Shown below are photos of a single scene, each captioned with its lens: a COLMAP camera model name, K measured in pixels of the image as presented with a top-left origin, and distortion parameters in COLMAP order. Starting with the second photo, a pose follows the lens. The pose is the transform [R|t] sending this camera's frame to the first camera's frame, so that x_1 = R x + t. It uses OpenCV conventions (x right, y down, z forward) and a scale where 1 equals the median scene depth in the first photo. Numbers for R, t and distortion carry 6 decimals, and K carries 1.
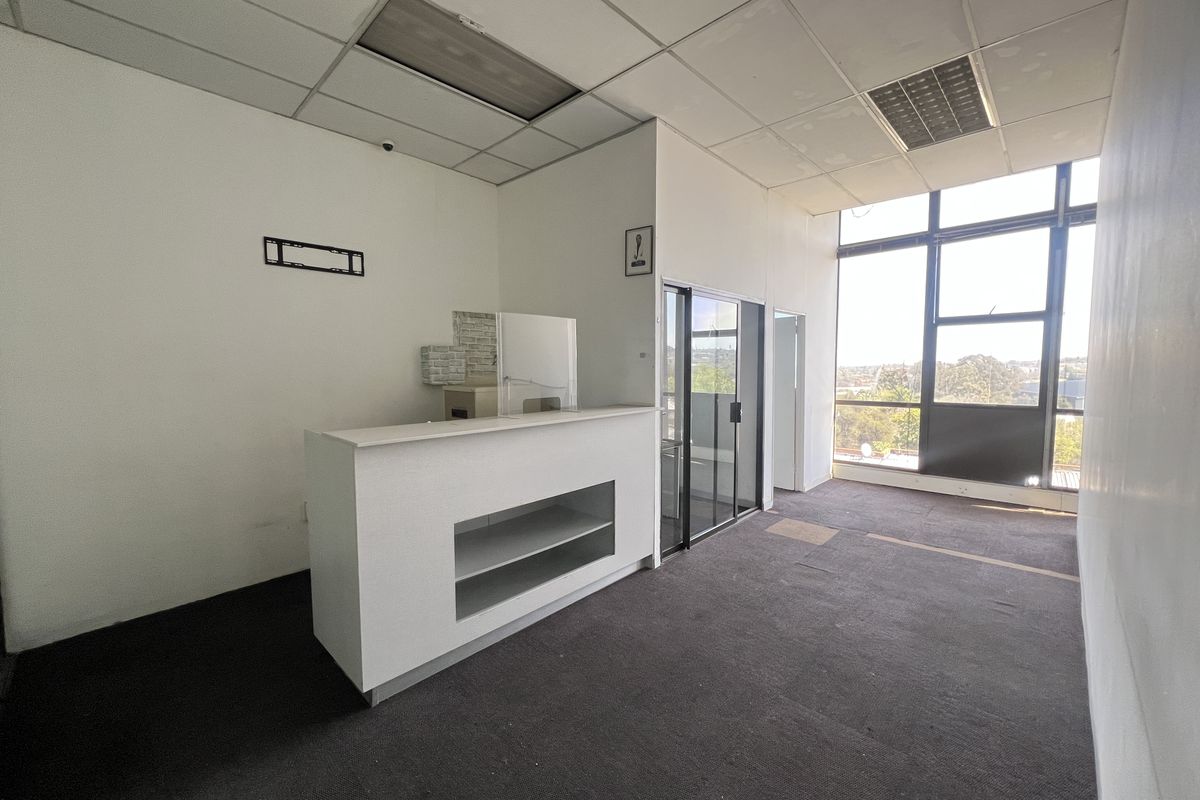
lens RADIAL K [[477.7, 0, 600.4], [0, 477.7, 399.9], [0, 0, 1]] dist [0.001702, 0.000264]
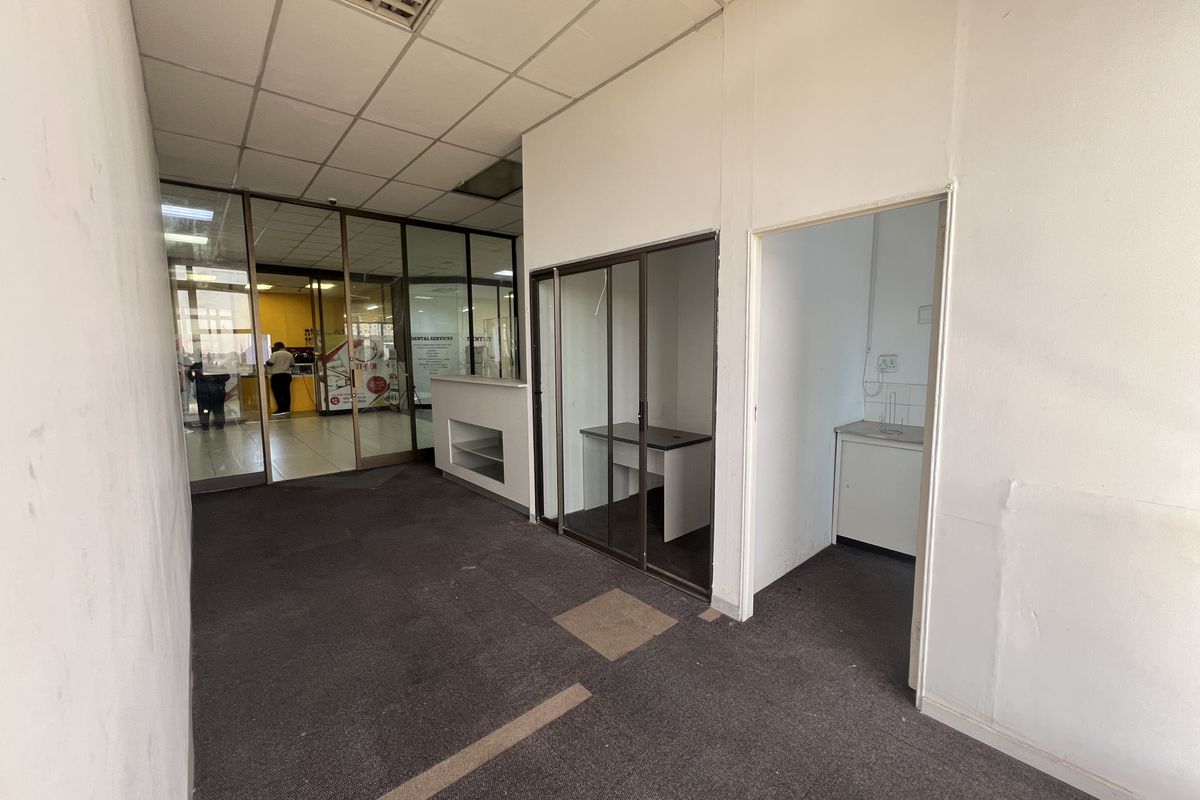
lens RADIAL K [[477.7, 0, 603.5], [0, 477.7, 401.8], [0, 0, 1]] dist [0.001702, 0.000264]
pose [[-0.094103, 0.118175, -0.988524, 1.532396], [-0.057052, 0.990658, 0.123861, -0.121499], [0.993926, 0.068053, -0.086481, 1.566162]]
